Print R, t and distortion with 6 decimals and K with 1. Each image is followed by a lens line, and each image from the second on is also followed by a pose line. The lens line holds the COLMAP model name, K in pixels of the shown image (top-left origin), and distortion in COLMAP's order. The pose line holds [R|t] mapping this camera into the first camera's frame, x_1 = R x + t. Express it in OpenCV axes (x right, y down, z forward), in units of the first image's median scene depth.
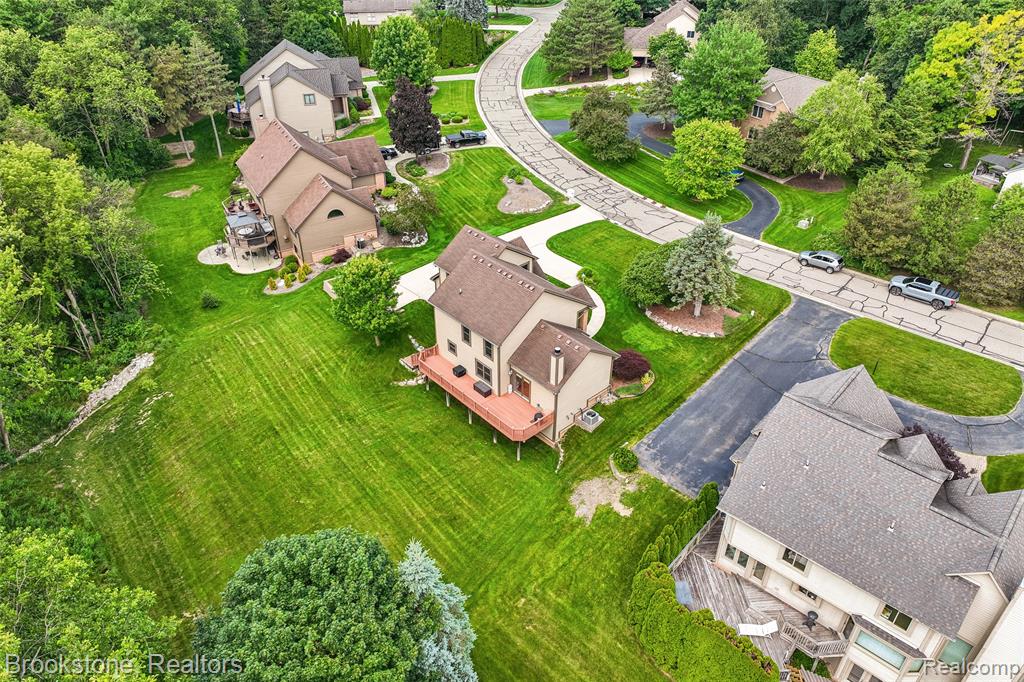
lens RADIAL K [[724.6, 0, 509.4], [0, 724.6, 331.1], [0, 0, 1]] dist [0.002925, 0.011443]
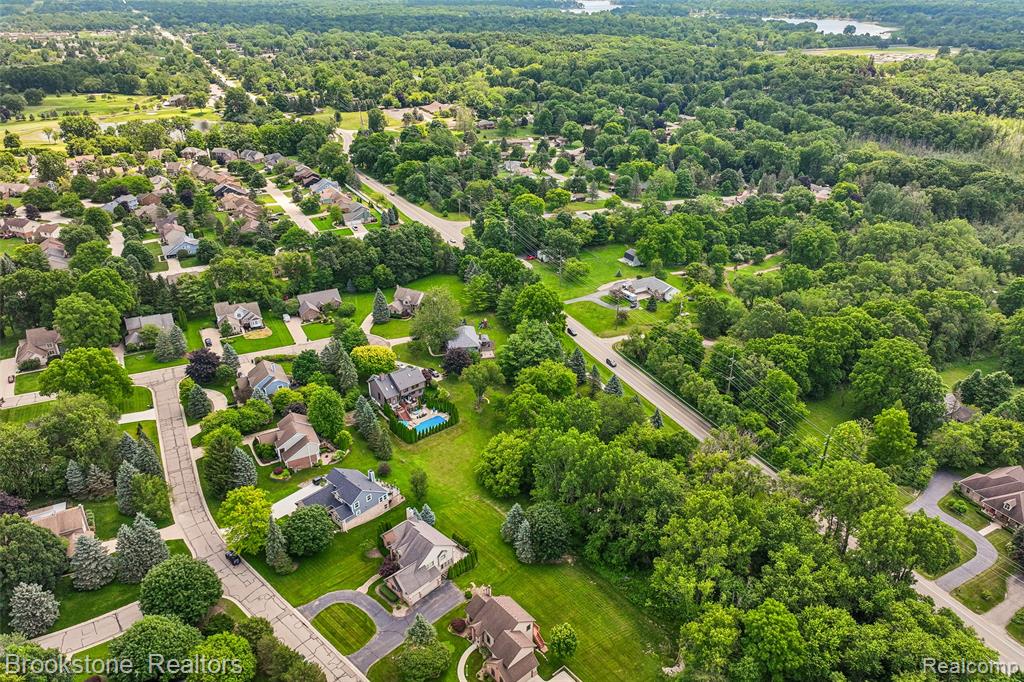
lens RADIAL K [[724.6, 0, 513.5], [0, 724.6, 341.1], [0, 0, 1]] dist [0.002925, 0.011443]
pose [[-0.999744, -0.012482, 0.018873, -0.057790], [0.010590, 0.479029, 0.877735, -2.243526], [-0.019996, 0.877710, -0.478774, 1.109742]]
